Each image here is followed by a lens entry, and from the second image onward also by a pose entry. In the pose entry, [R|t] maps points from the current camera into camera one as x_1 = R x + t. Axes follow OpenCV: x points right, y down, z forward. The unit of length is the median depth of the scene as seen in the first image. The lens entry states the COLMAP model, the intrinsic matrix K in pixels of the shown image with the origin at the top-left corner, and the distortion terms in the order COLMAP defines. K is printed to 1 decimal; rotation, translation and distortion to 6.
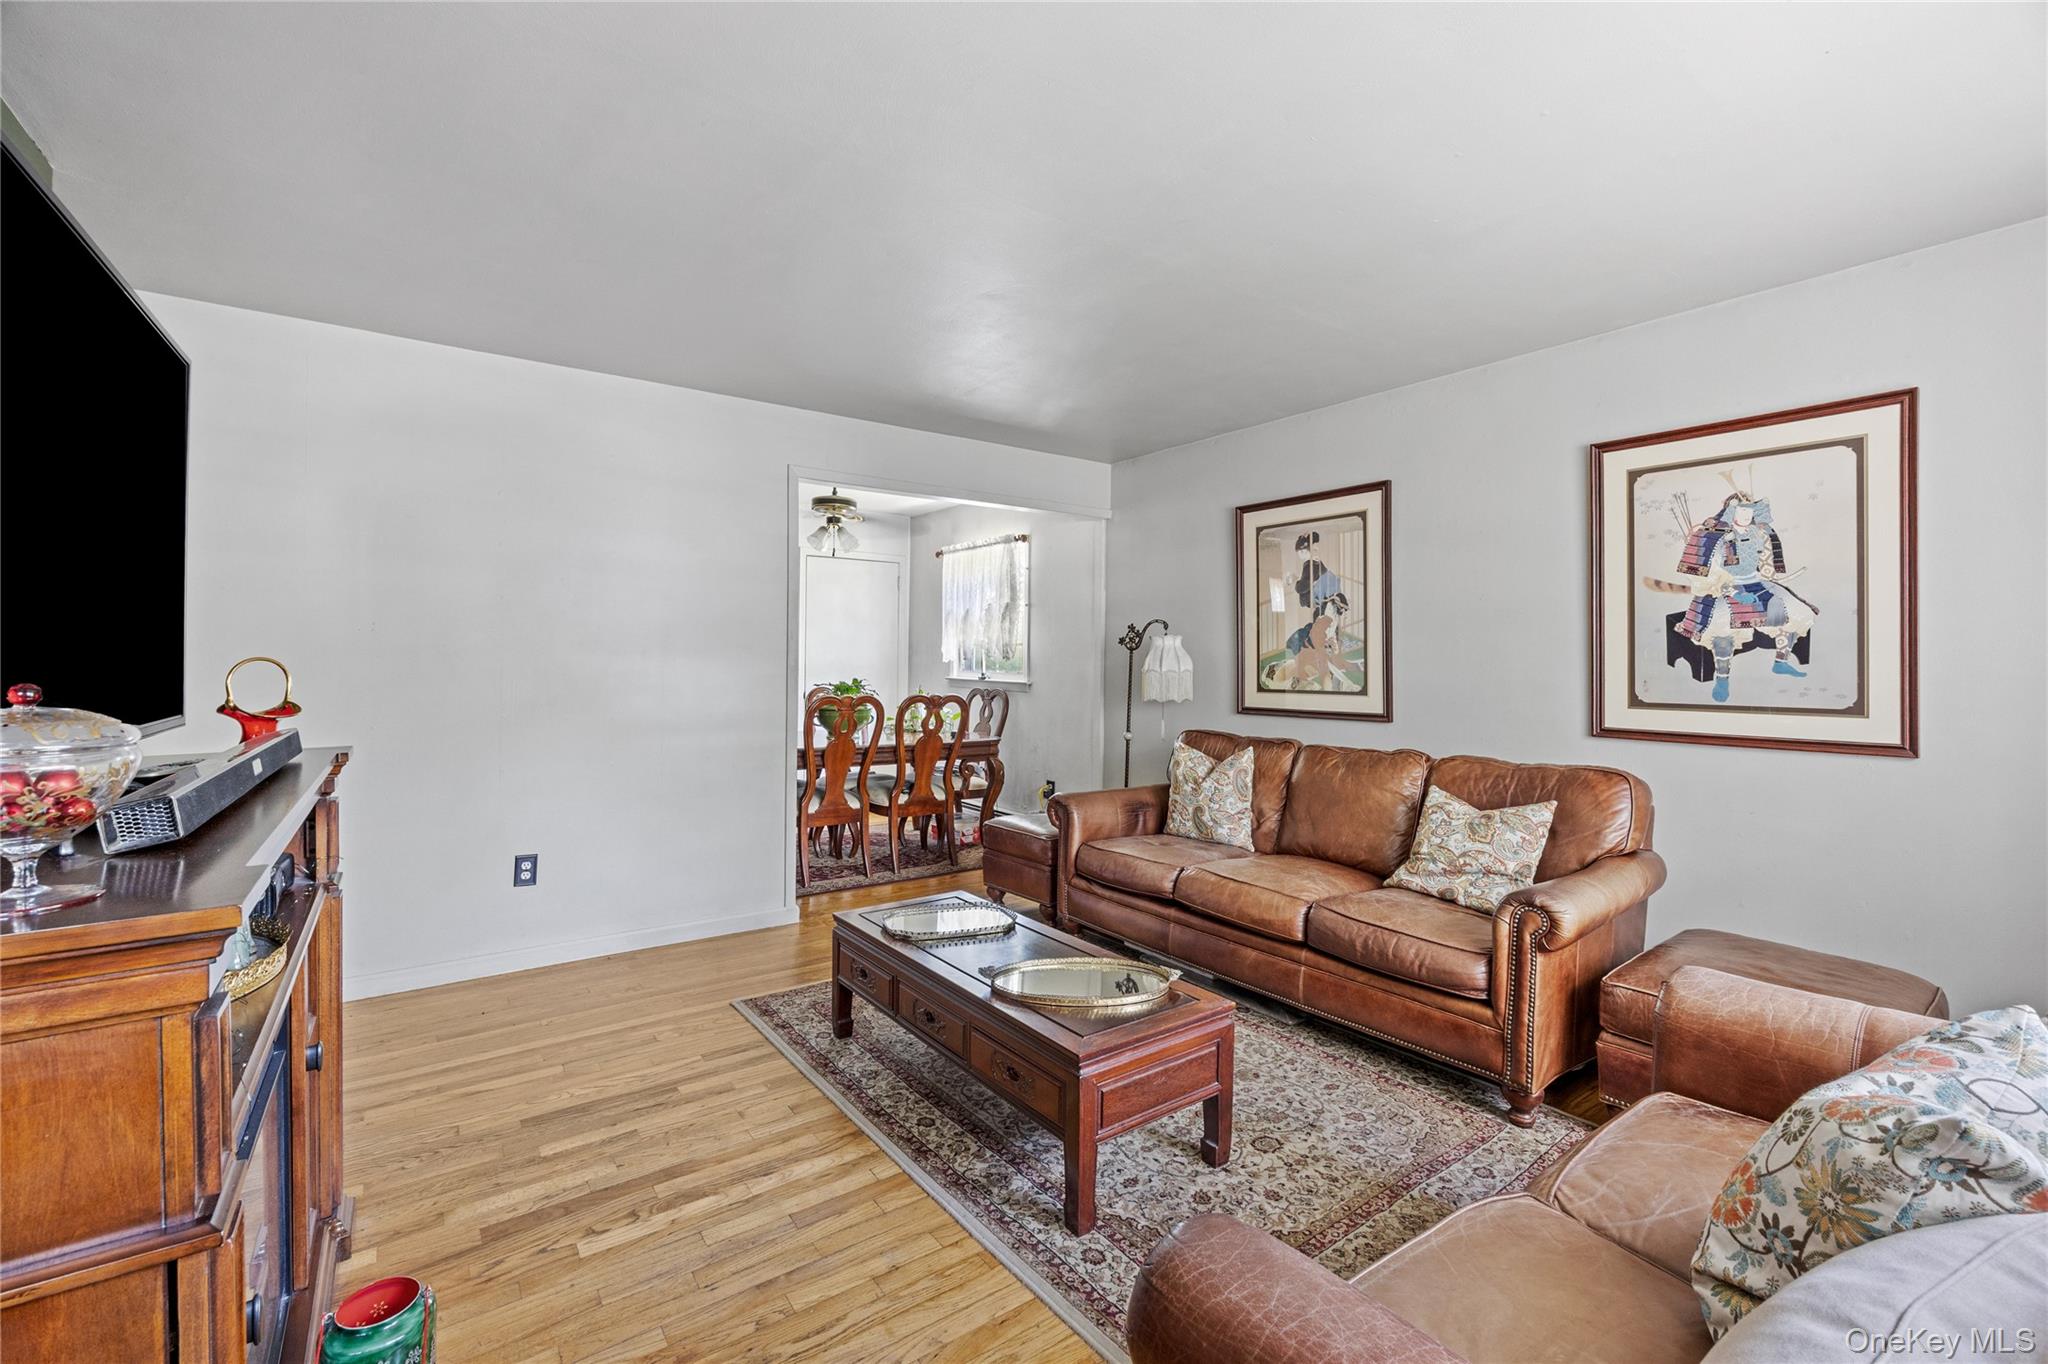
lens RADIAL K [[864.7, 0, 1016.7], [0, 864.7, 669.1], [0, 0, 1]] dist [-0.012915, -0.000220]
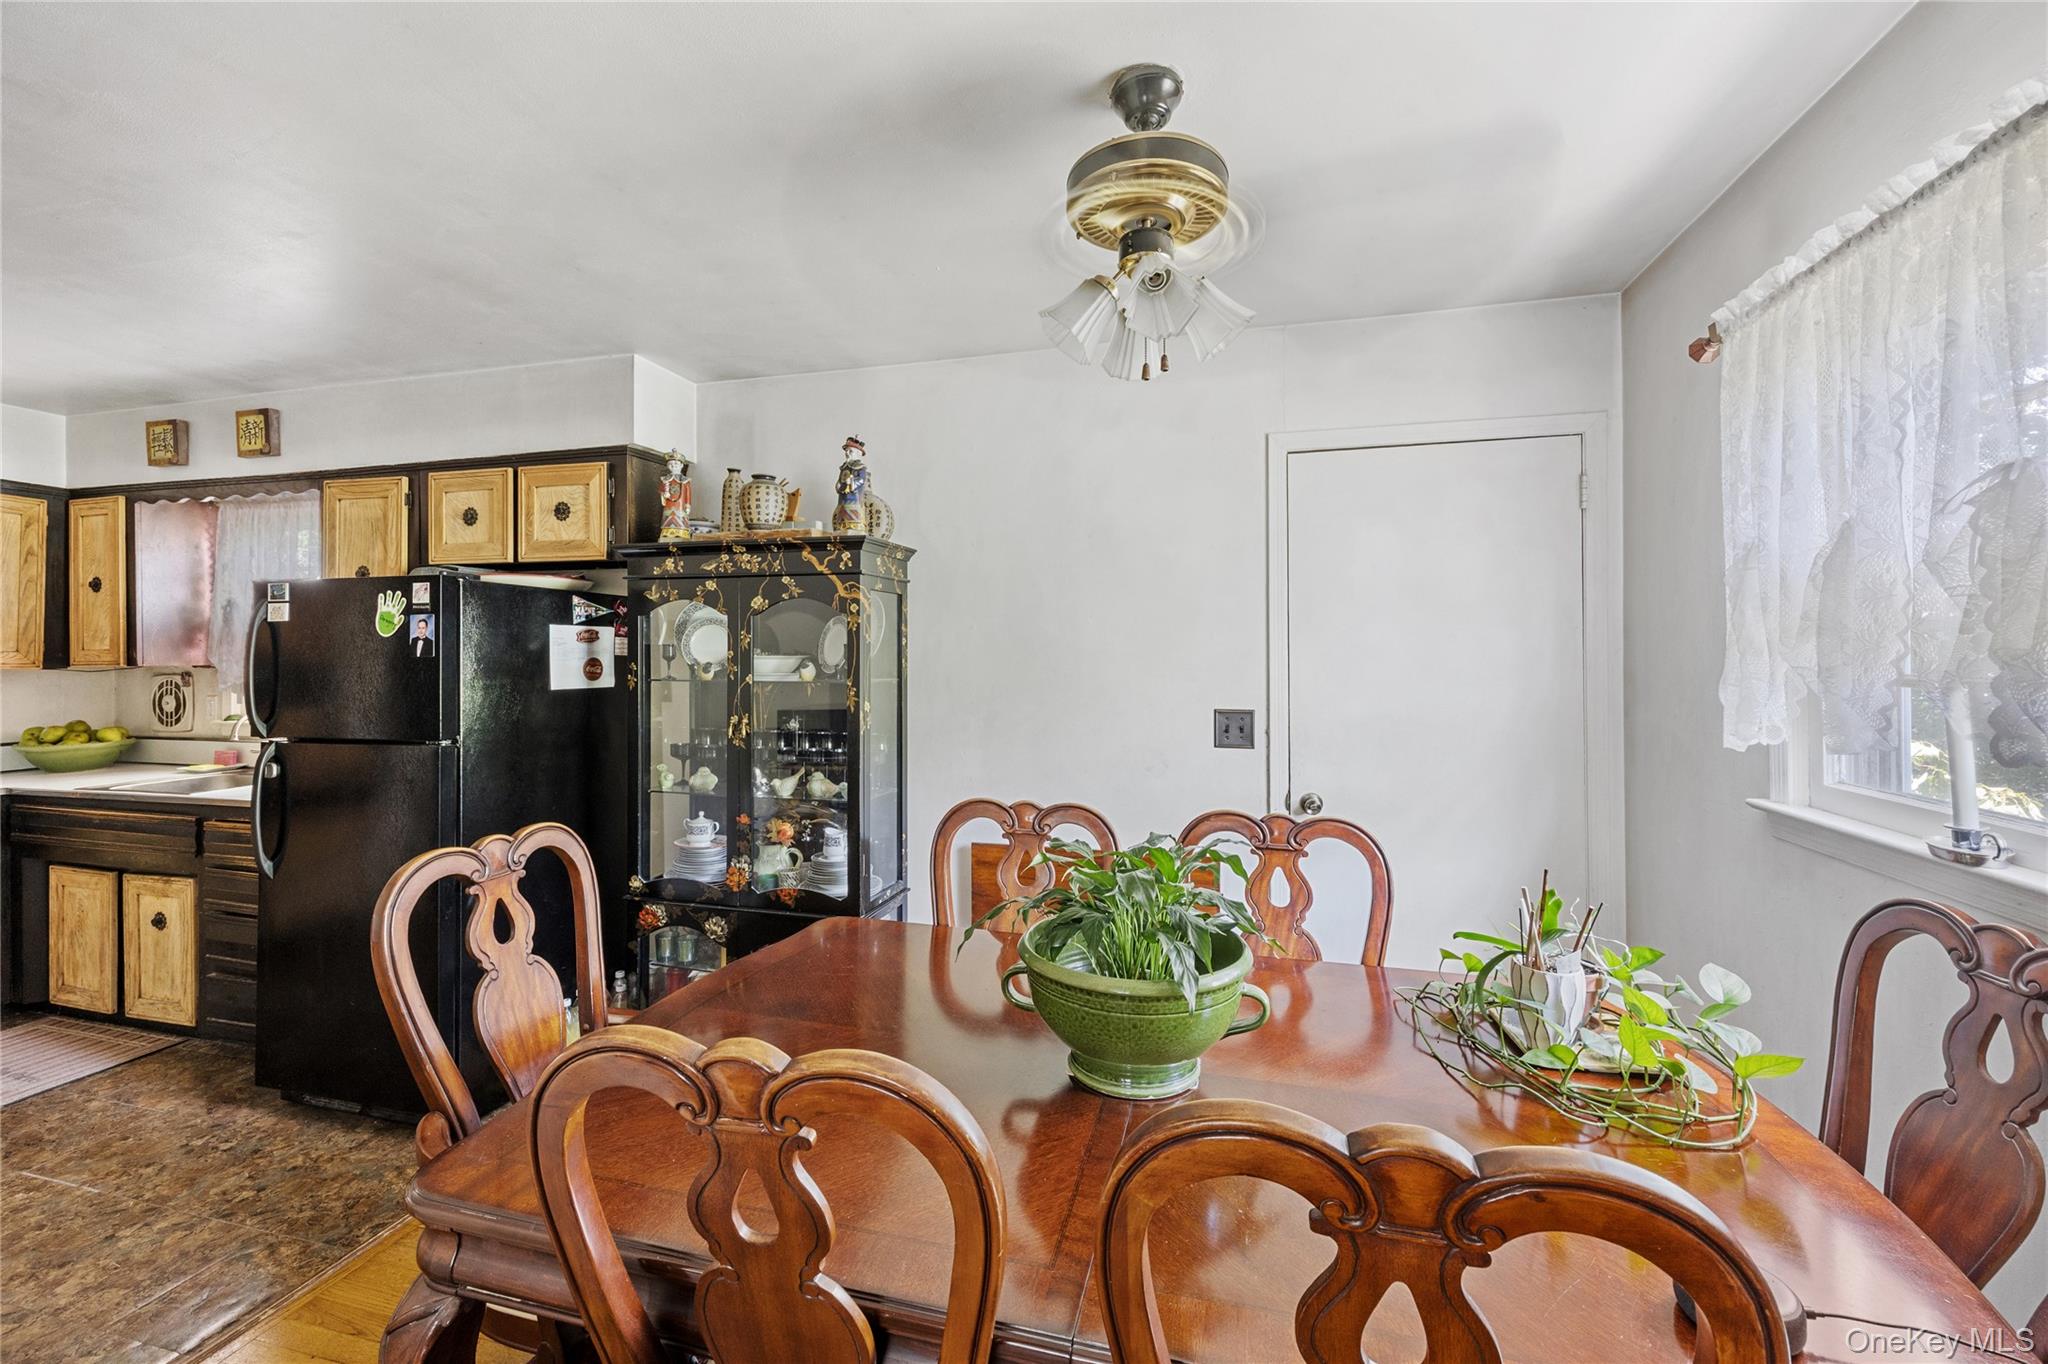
lens RADIAL K [[815.6, 0, 1035.0], [0, 815.6, 640.7], [0, 0, 1]] dist [-0.000852, -0.000614]
pose [[0.640275, -0.028036, -0.767634, -0.049845], [-0.006962, 0.999081, -0.042296, -0.047436], [0.768114, 0.032425, 0.639492, 1.136035]]
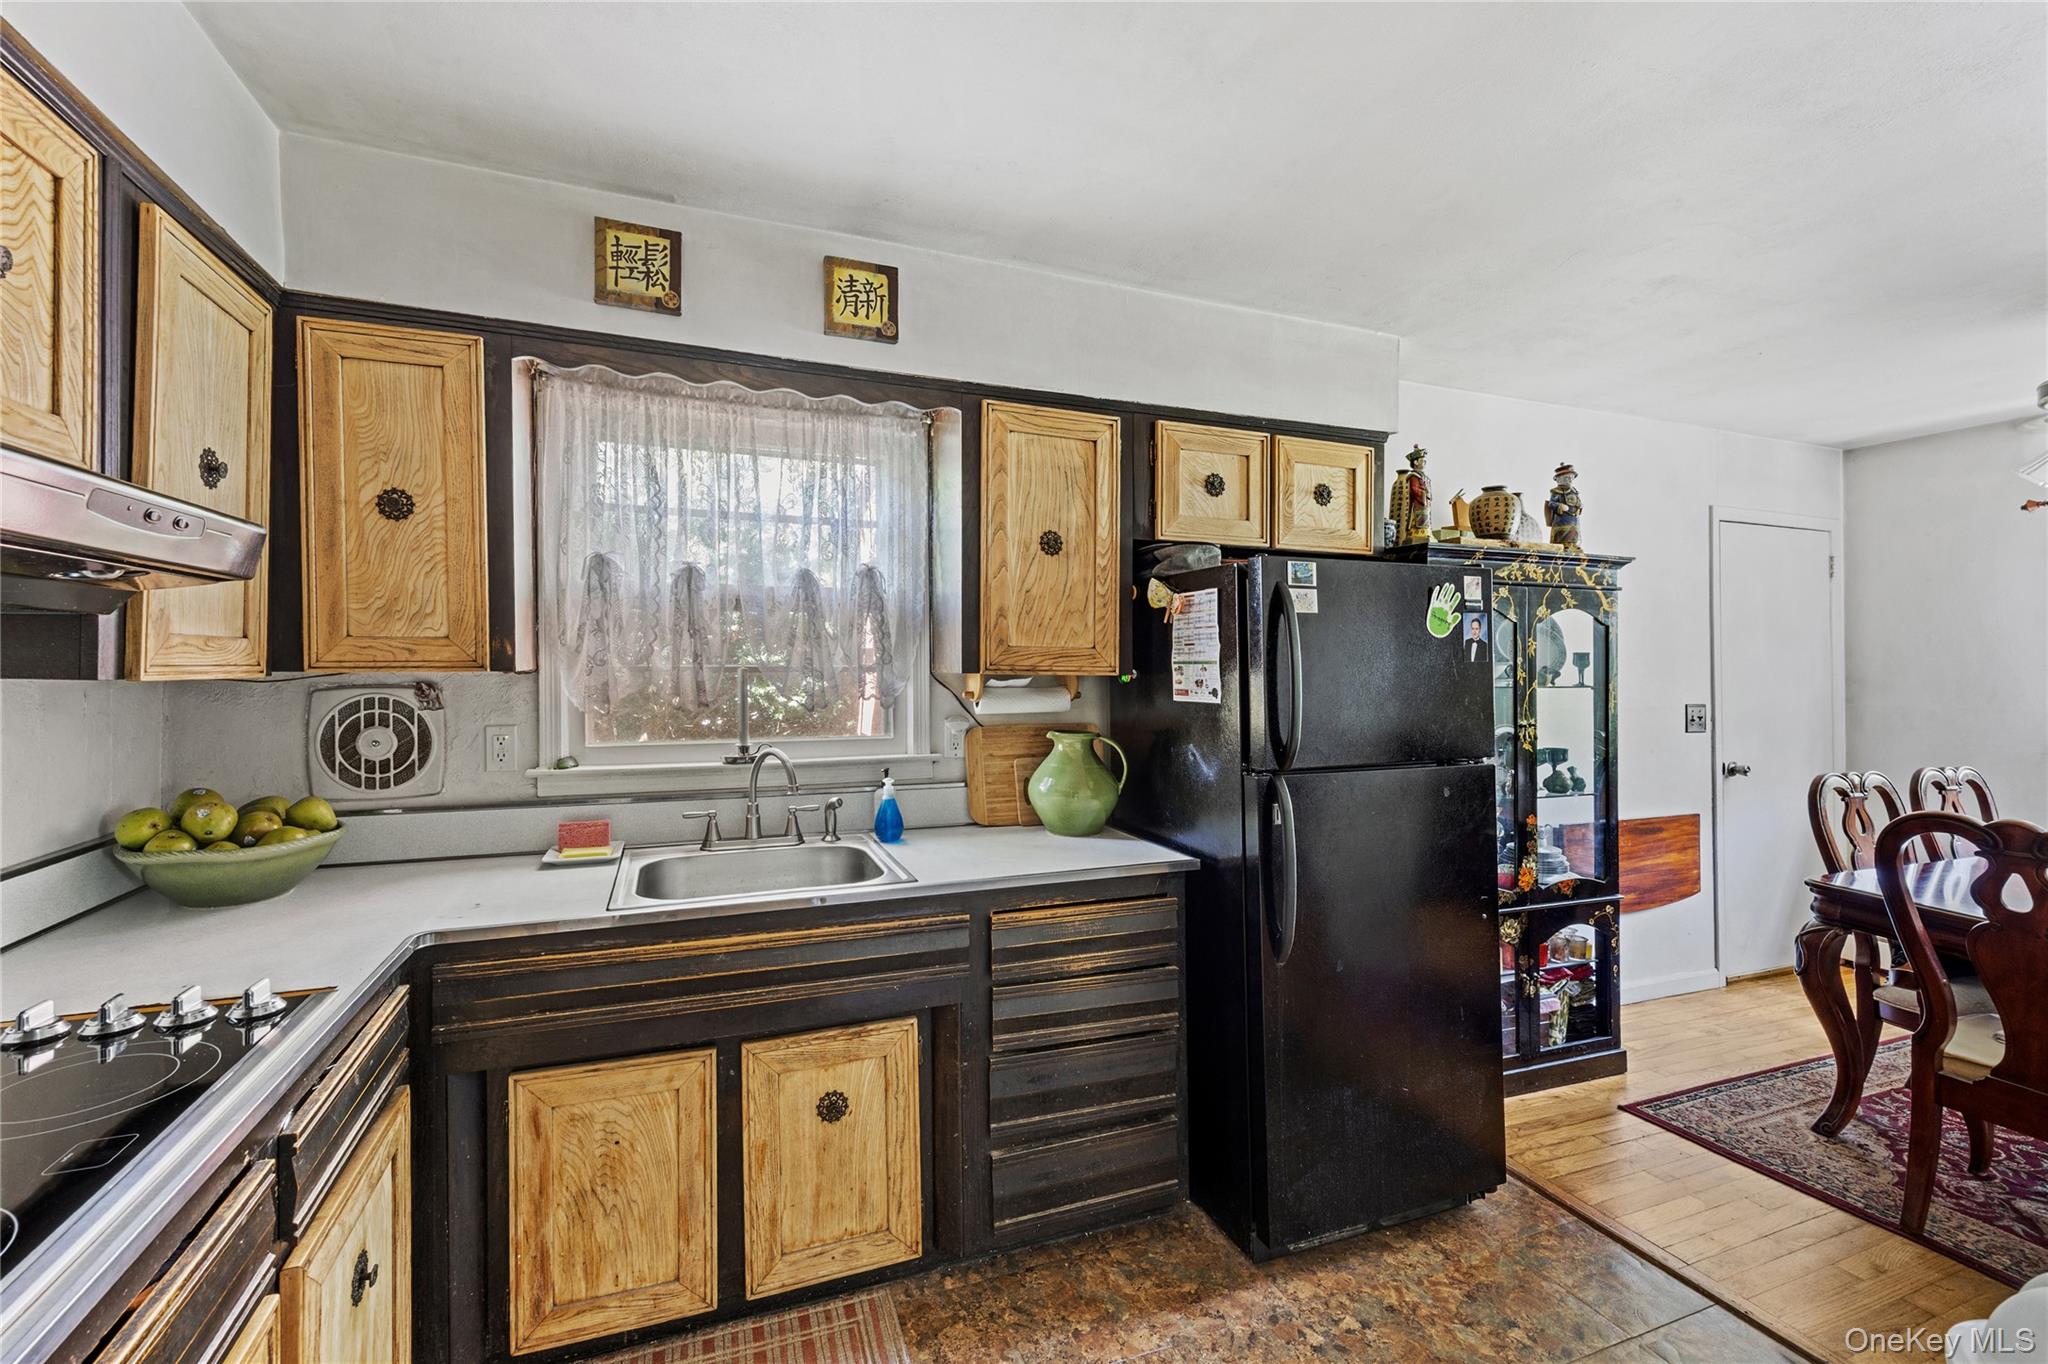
lens RADIAL K [[865.0, 0, 986.5], [0, 865.0, 639.8], [0, 0, 1]] dist [0.003015, -0.000597]
pose [[0.964700, -0.010964, -0.263122, -0.938054], [-0.001408, 0.998904, -0.046788, -0.045631], [0.263346, 0.045507, 0.963627, 0.567907]]
